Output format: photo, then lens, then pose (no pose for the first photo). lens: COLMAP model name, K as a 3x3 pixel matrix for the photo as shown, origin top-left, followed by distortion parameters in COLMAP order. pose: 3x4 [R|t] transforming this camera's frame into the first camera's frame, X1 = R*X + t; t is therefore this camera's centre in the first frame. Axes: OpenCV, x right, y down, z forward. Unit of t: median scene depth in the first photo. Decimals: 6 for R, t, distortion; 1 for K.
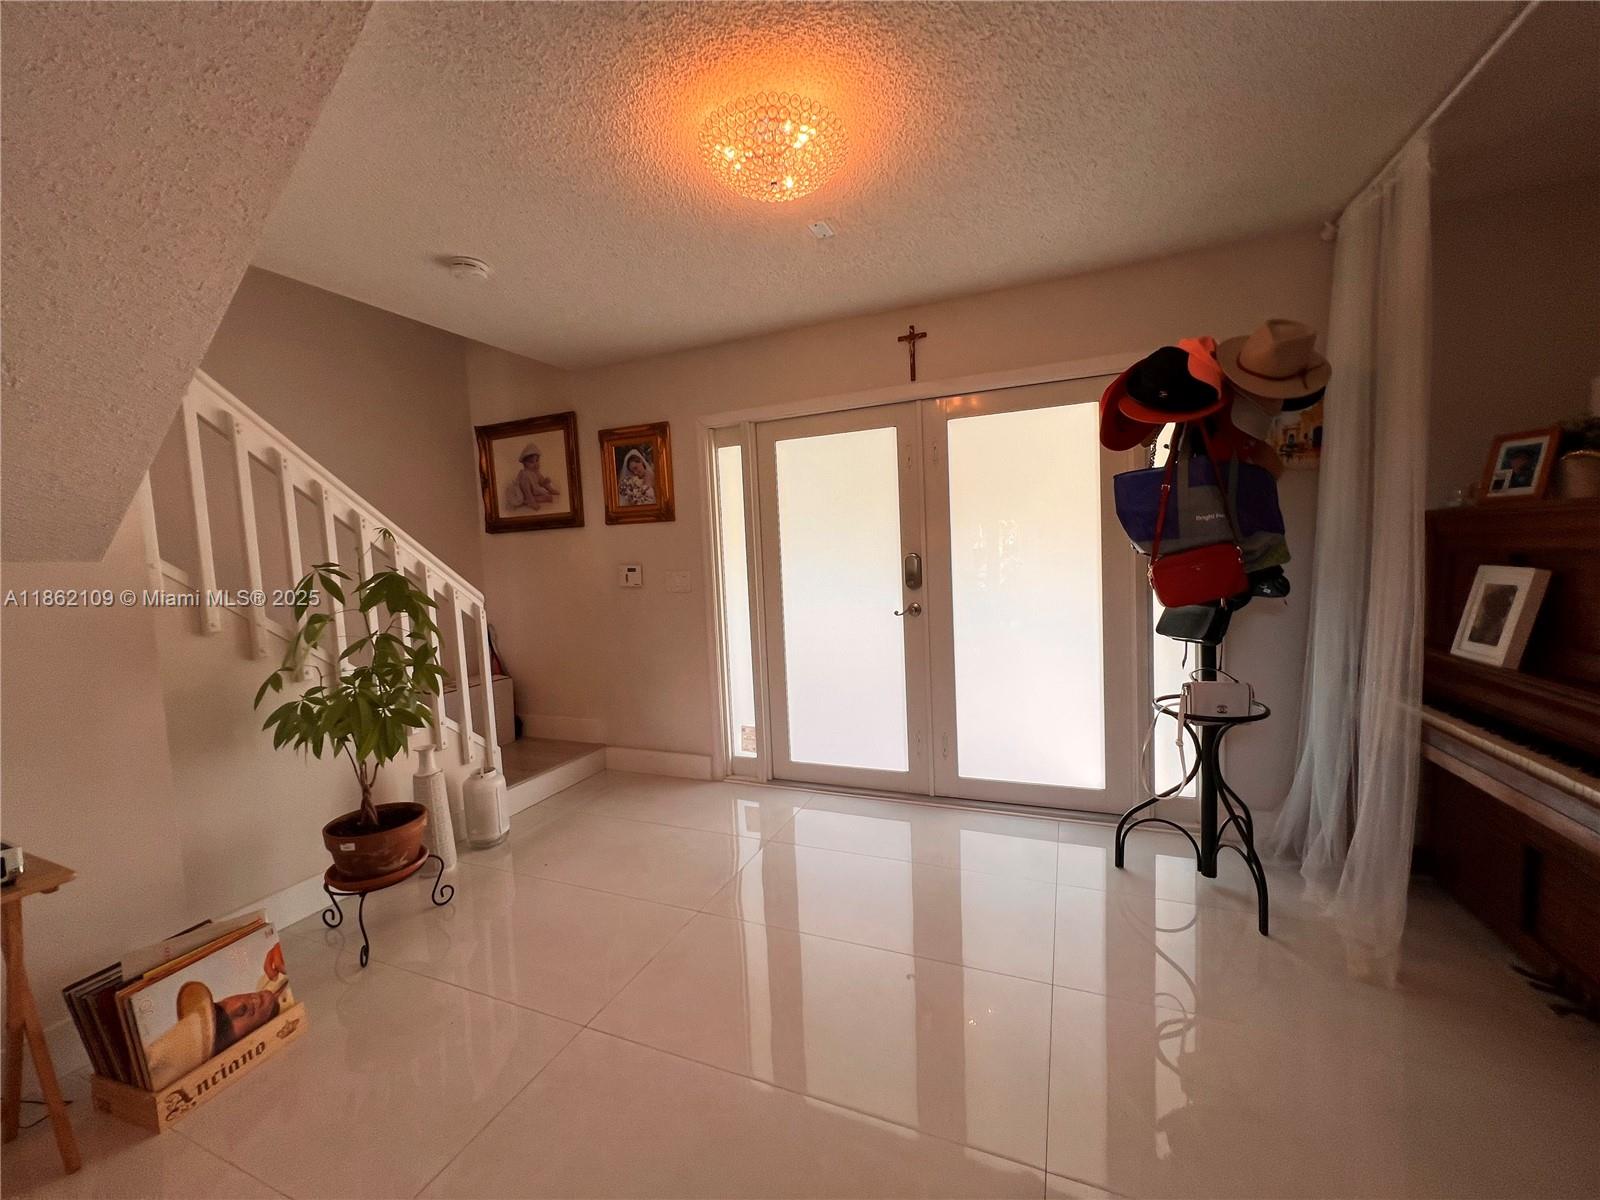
lens RADIAL K [[640.7, 0, 799.0], [0, 640.7, 596.7], [0, 0, 1]] dist [-0.003072, 0.000487]
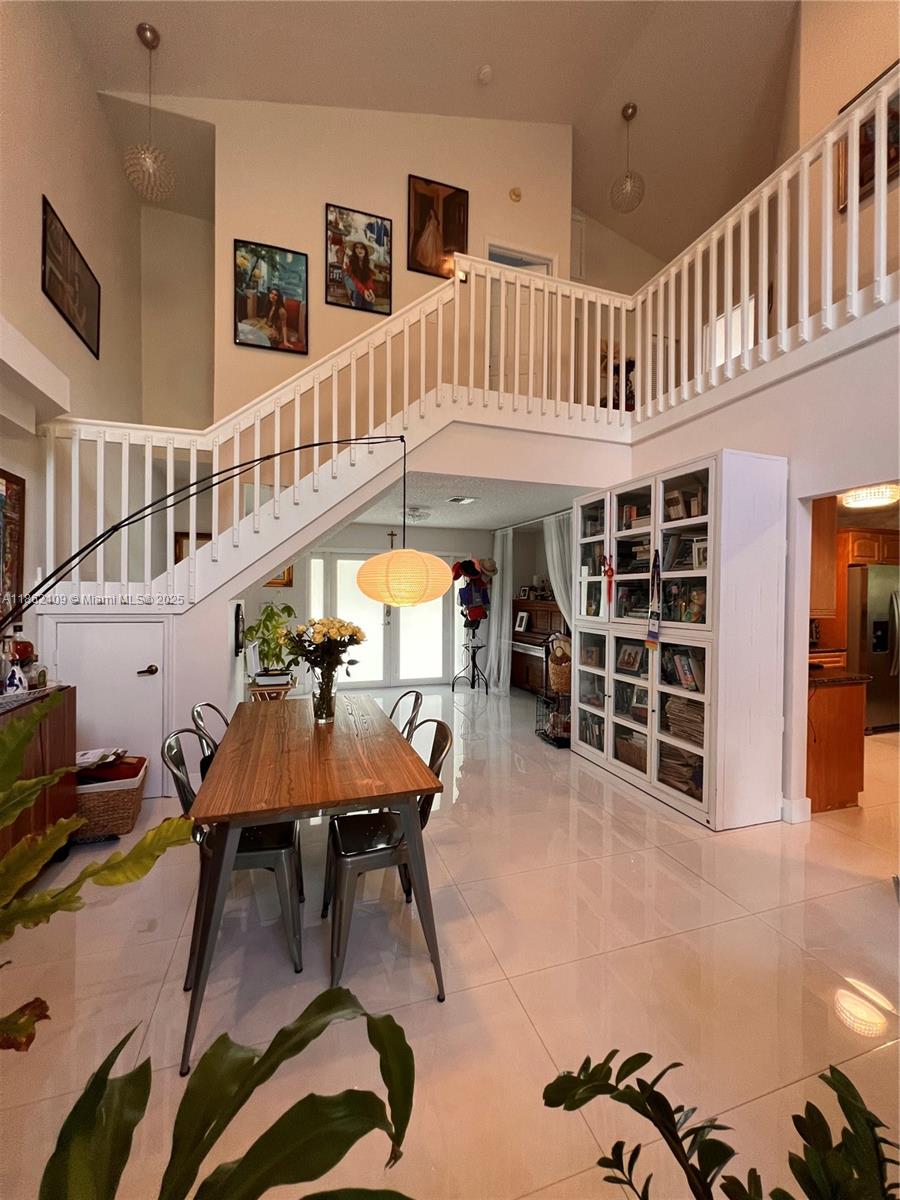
lens RADIAL K [[480.5, 0, 450.0], [0, 480.5, 600.0], [0, 0, 1]] dist [-0.003072, 0.000487]
pose [[0.762086, 0.042220, 0.646098, -1.483454], [0.004849, 0.997472, -0.070901, 0.104166], [-0.647458, 0.057166, 0.759954, -1.259644]]
